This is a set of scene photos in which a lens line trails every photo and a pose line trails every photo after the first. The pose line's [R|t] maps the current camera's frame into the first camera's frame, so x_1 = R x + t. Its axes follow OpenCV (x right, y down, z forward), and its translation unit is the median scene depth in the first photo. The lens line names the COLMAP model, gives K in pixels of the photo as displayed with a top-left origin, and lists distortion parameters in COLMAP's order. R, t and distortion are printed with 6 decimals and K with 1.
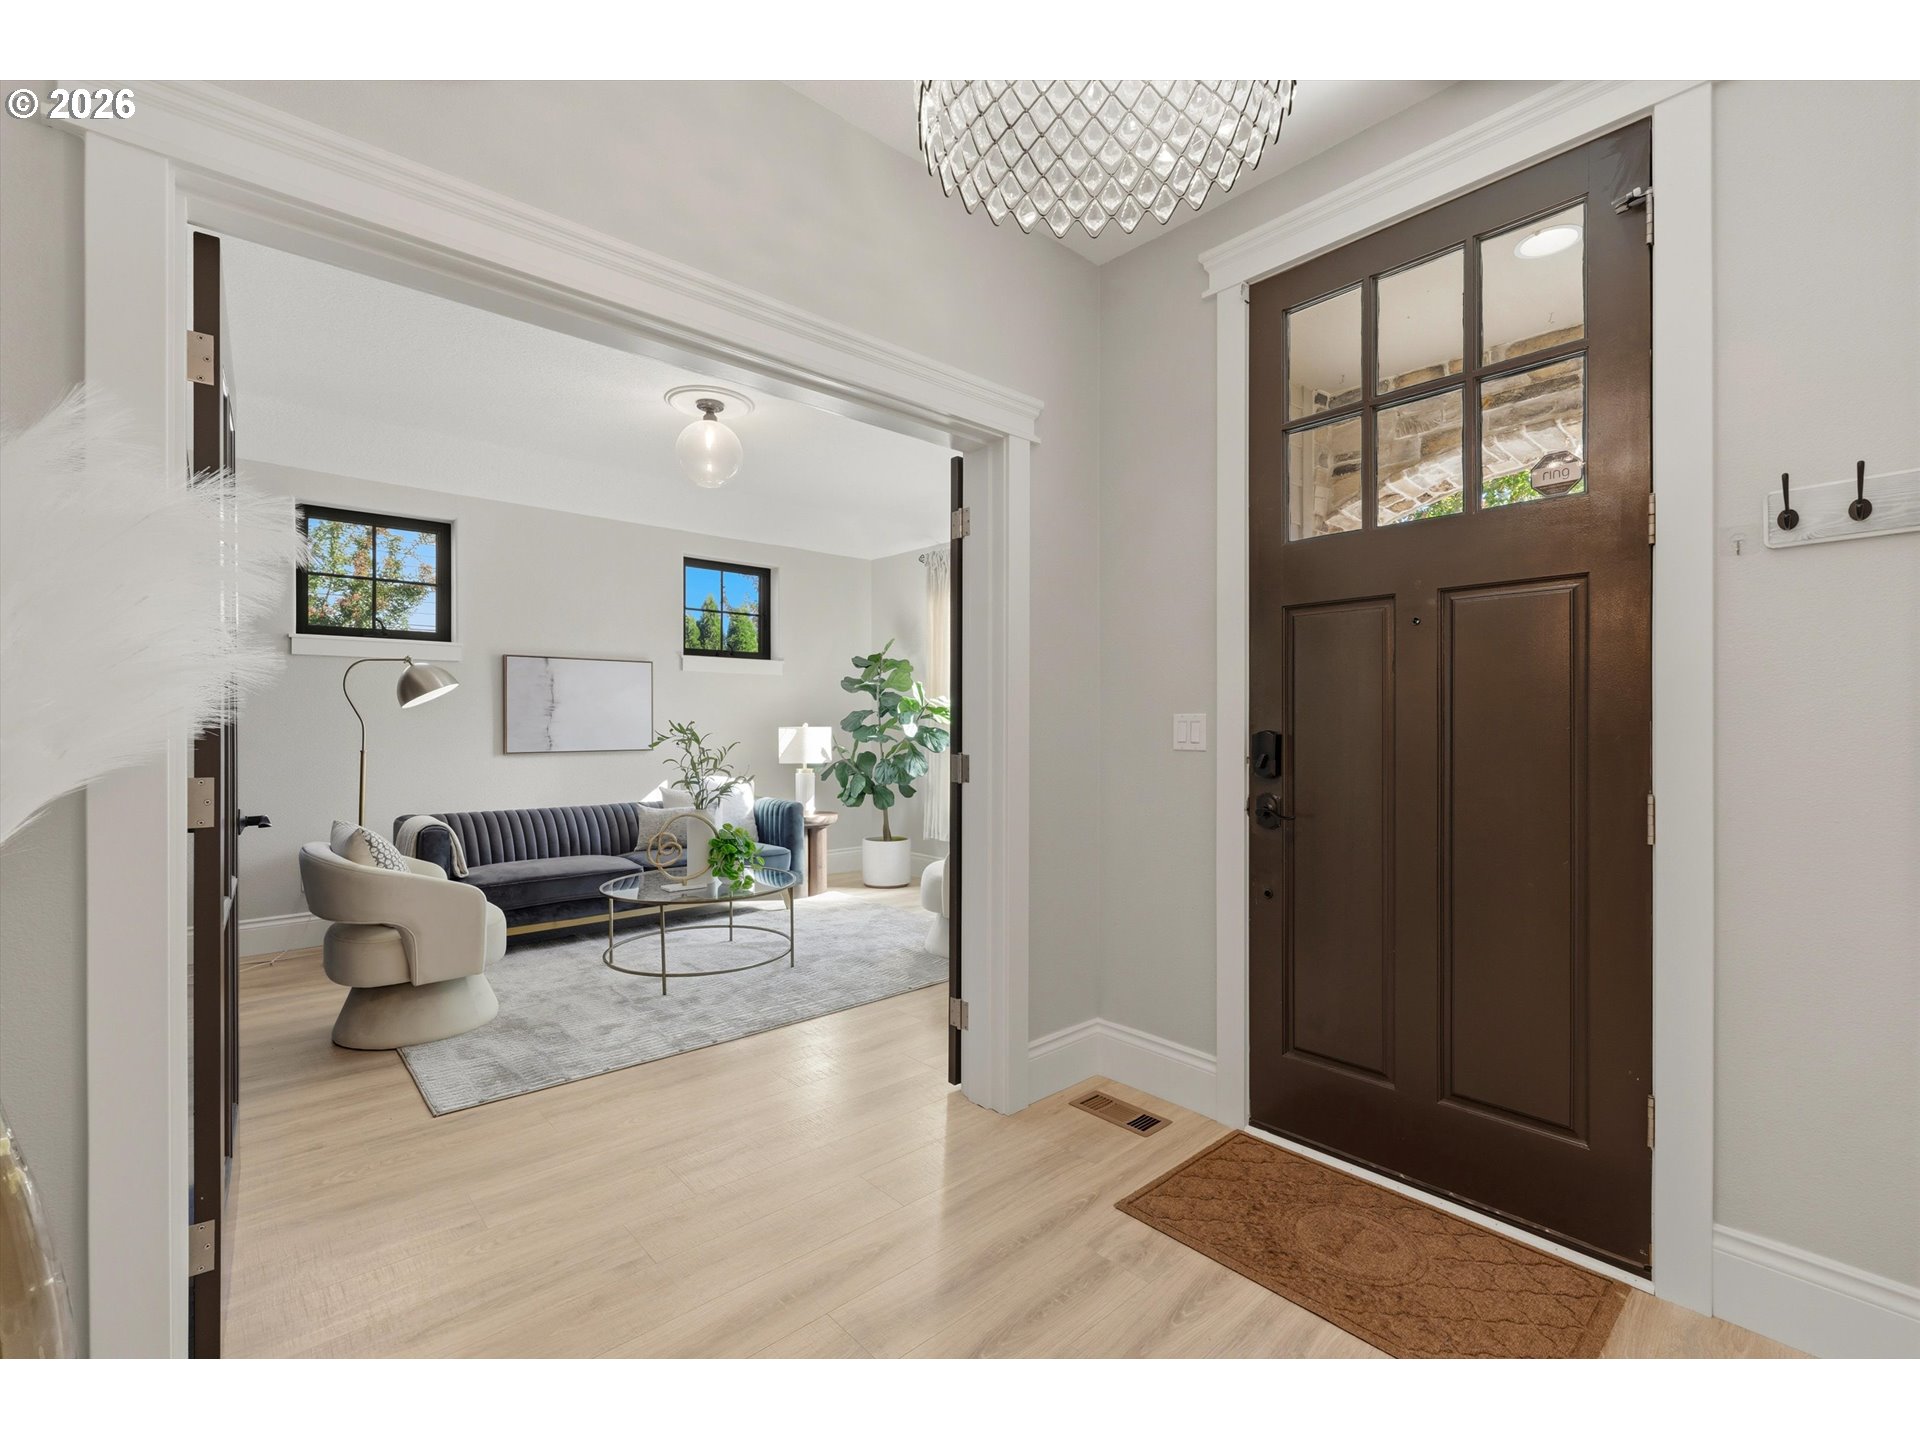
lens RADIAL K [[835.2, 0, 950.8], [0, 835.2, 725.0], [0, 0, 1]] dist [-0.000928, -0.000088]
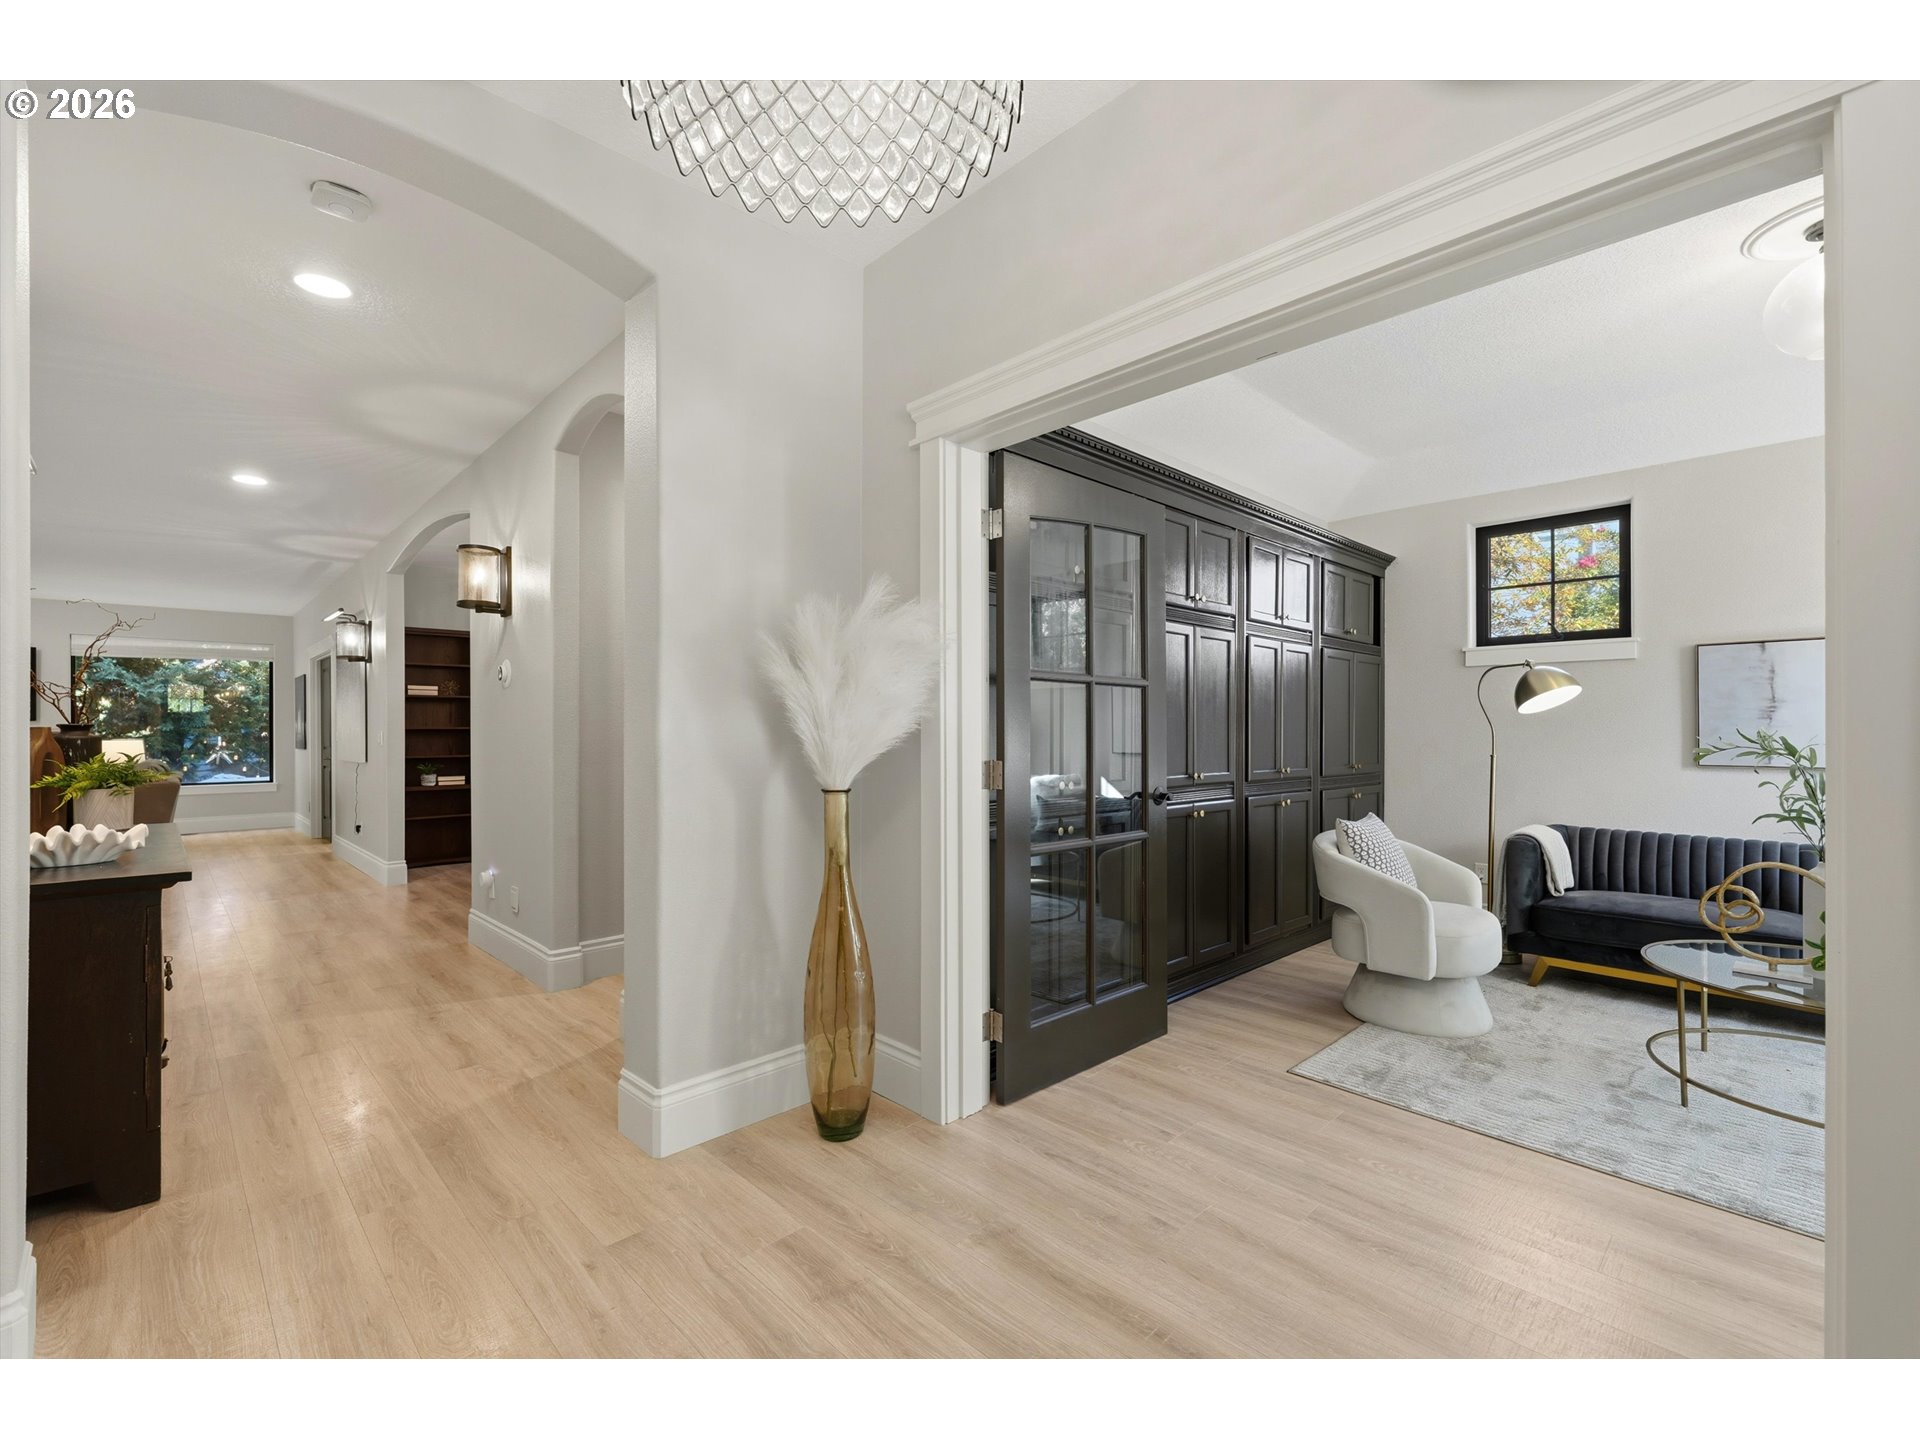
lens RADIAL K [[835.2, 0, 950.8], [0, 835.2, 725.0], [0, 0, 1]] dist [-0.000928, -0.000088]
pose [[0.039228, -0.000503, -0.999230, 0.378012], [-0.001373, 0.999999, -0.000558, -0.006421], [0.999229, 0.001394, 0.039227, 0.356732]]
